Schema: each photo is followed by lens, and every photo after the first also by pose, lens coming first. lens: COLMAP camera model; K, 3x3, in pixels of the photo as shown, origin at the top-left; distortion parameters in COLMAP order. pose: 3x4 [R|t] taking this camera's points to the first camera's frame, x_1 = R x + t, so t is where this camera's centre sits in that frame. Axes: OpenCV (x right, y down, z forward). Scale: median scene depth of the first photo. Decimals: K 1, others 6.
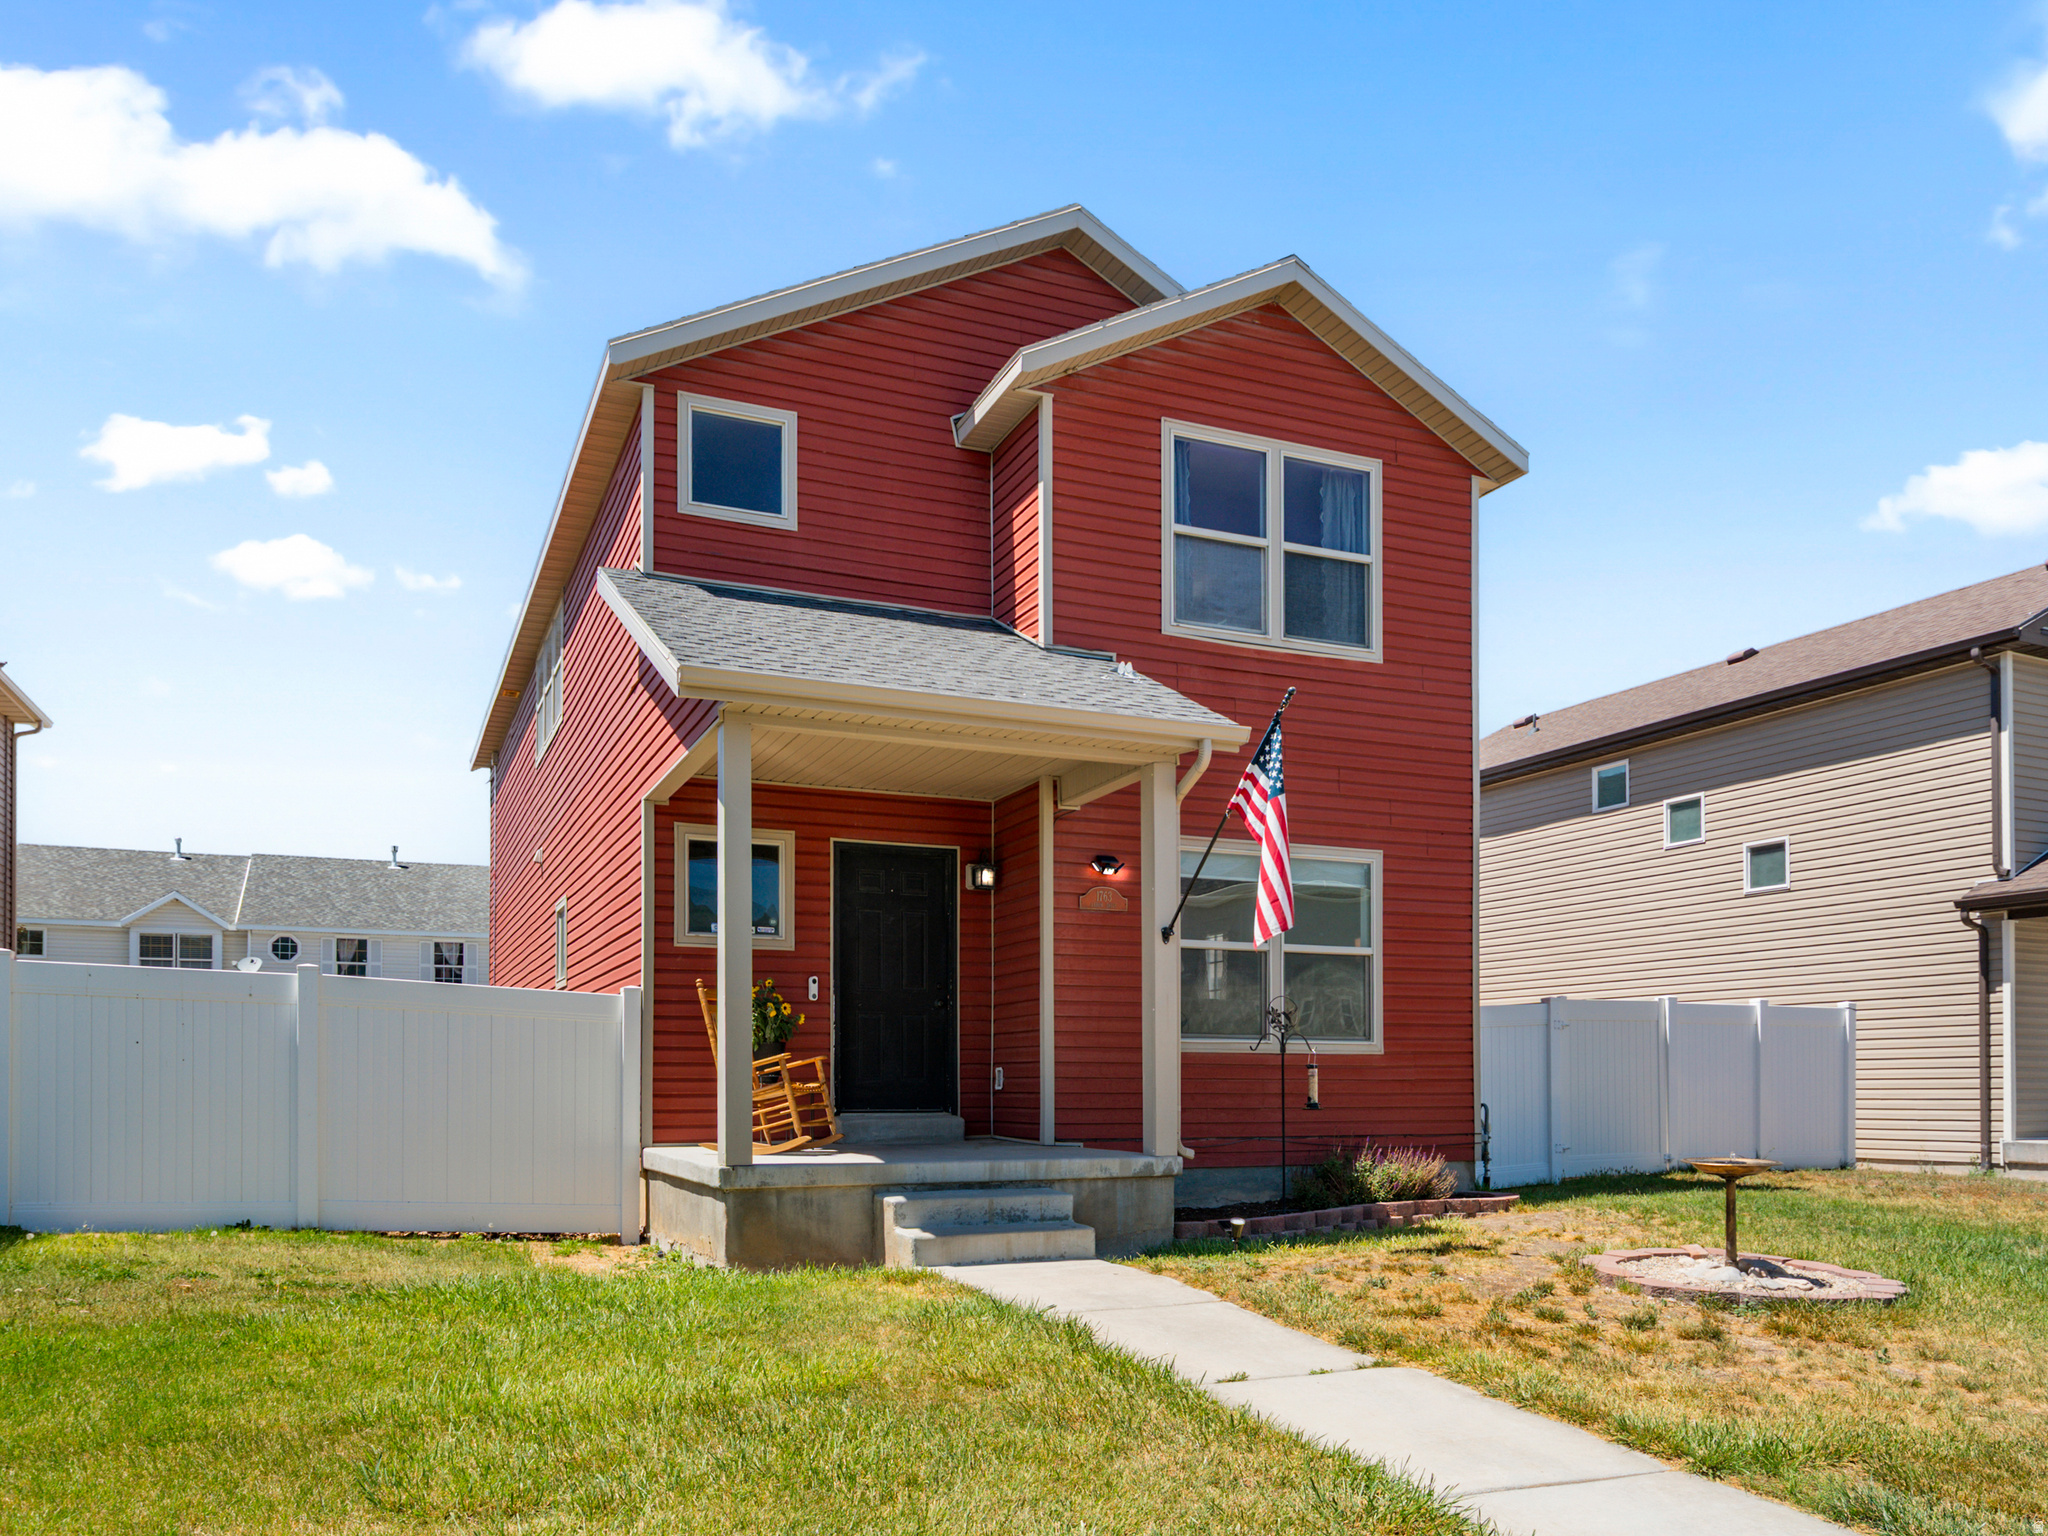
lens RADIAL K [[1490.4, 0, 1024.0], [0, 1490.4, 768.0], [0, 0, 1]] dist [-0.000288, -0.004934]
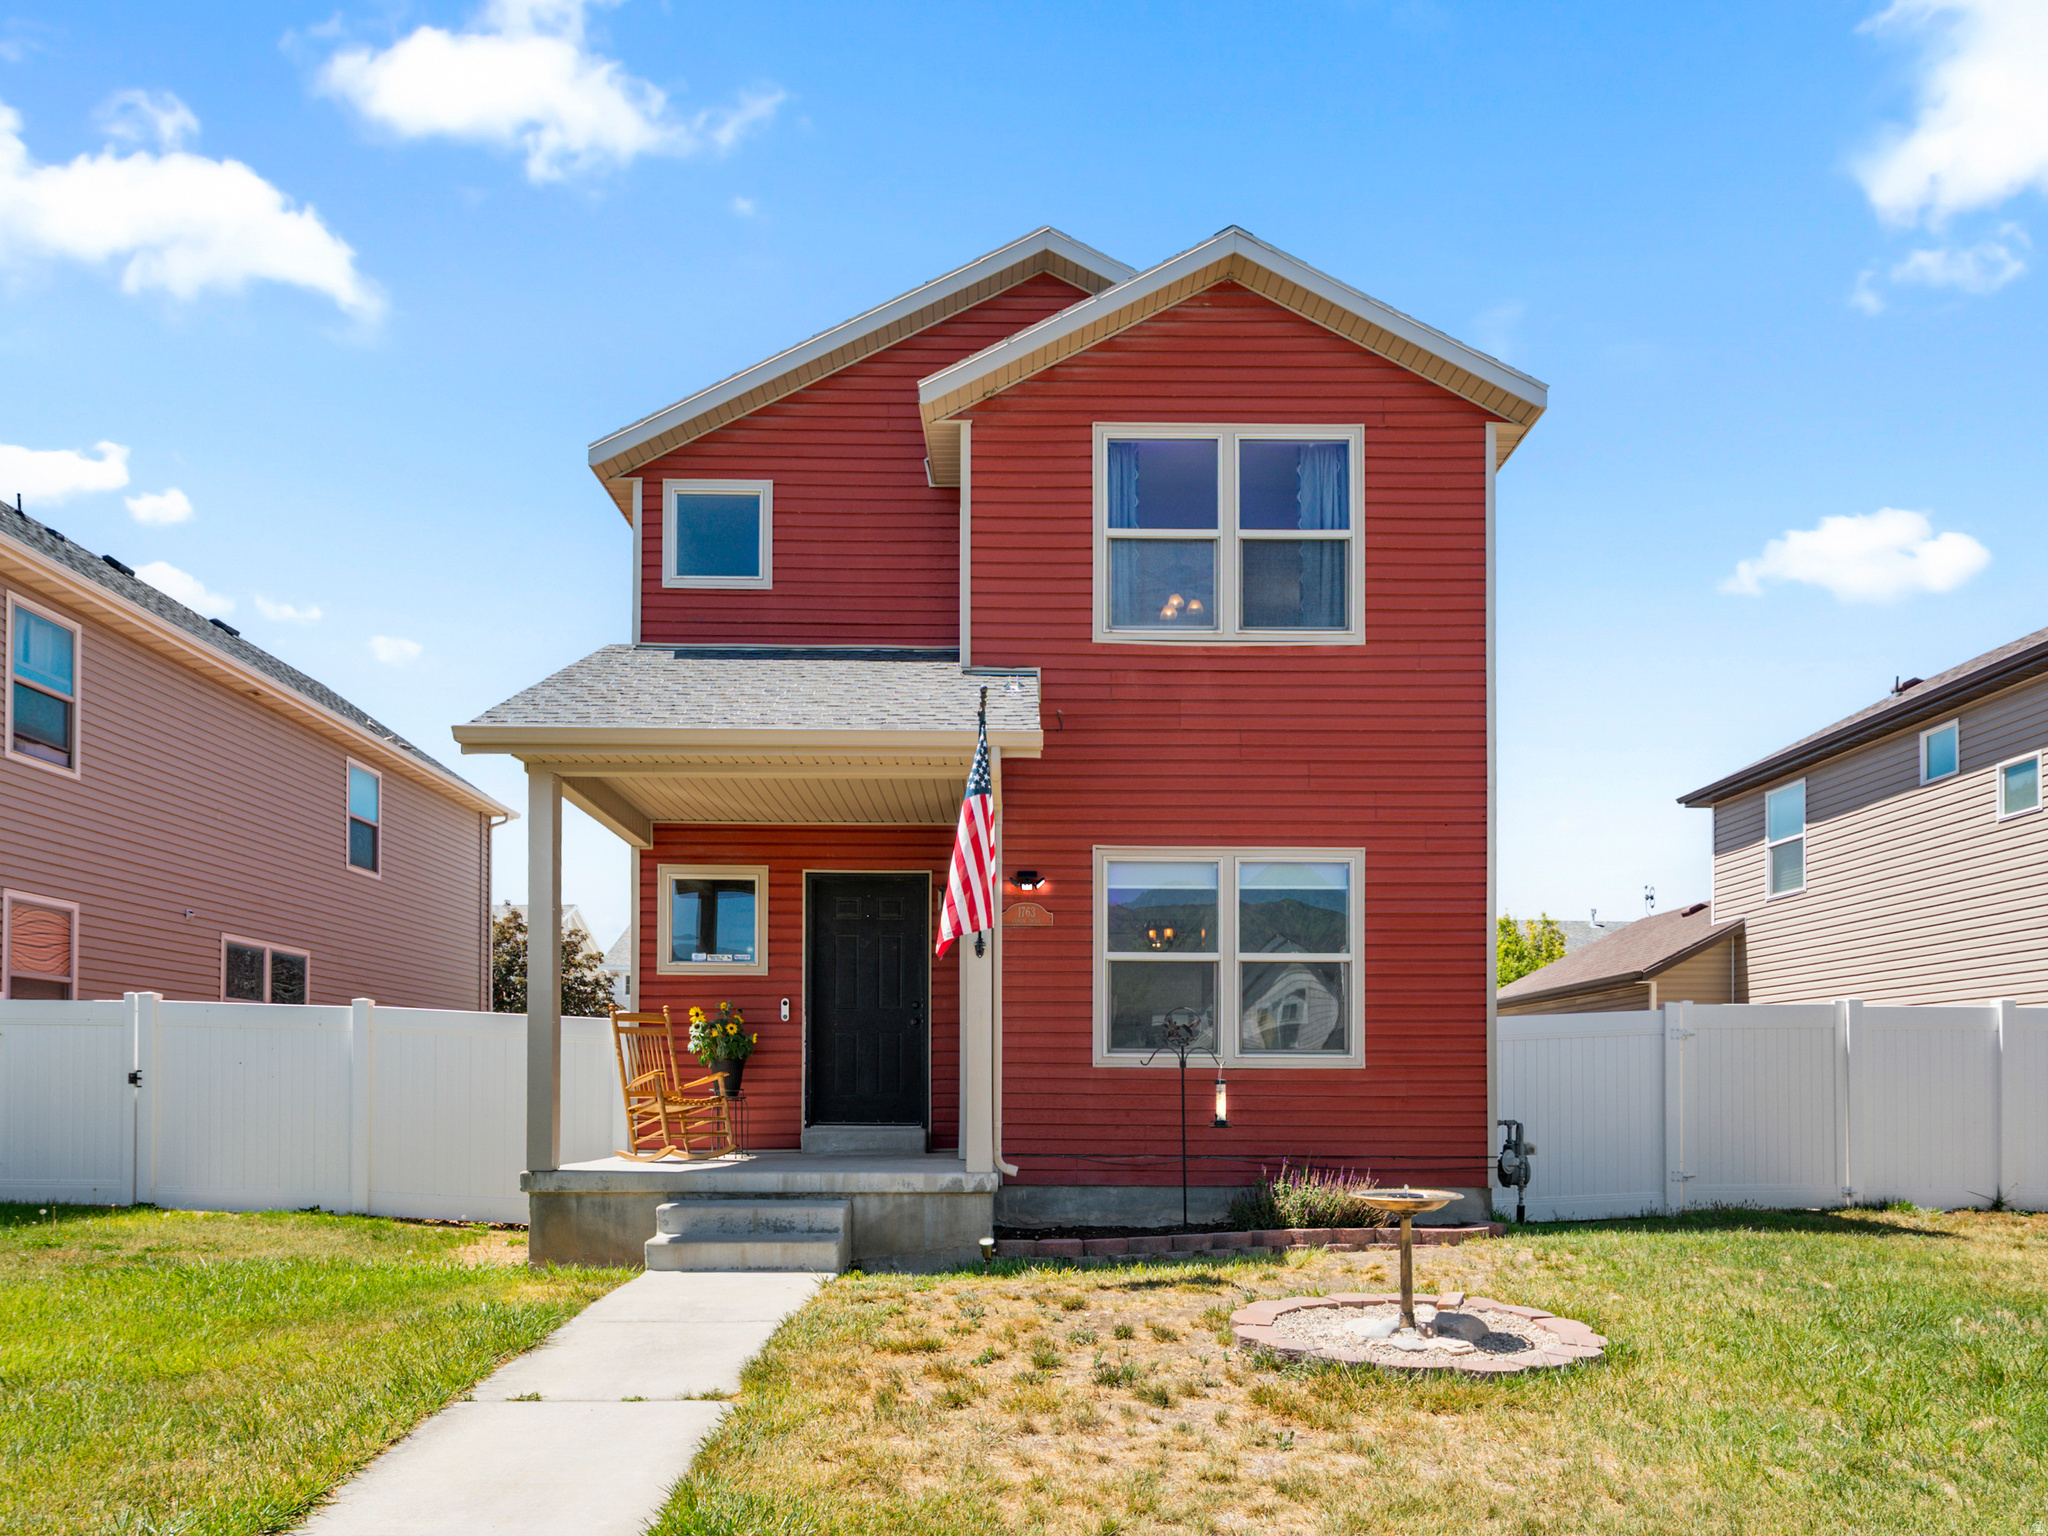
lens RADIAL K [[1371.9, 0, 1024.9], [0, 1371.9, 823.3], [0, 0, 1]] dist [-0.001097, 0.003349]
pose [[0.920852, -0.071903, -0.383225, 0.387584], [0.076269, 0.997080, -0.003812, 0.028734], [0.382380, -0.025718, 0.923647, 0.143435]]
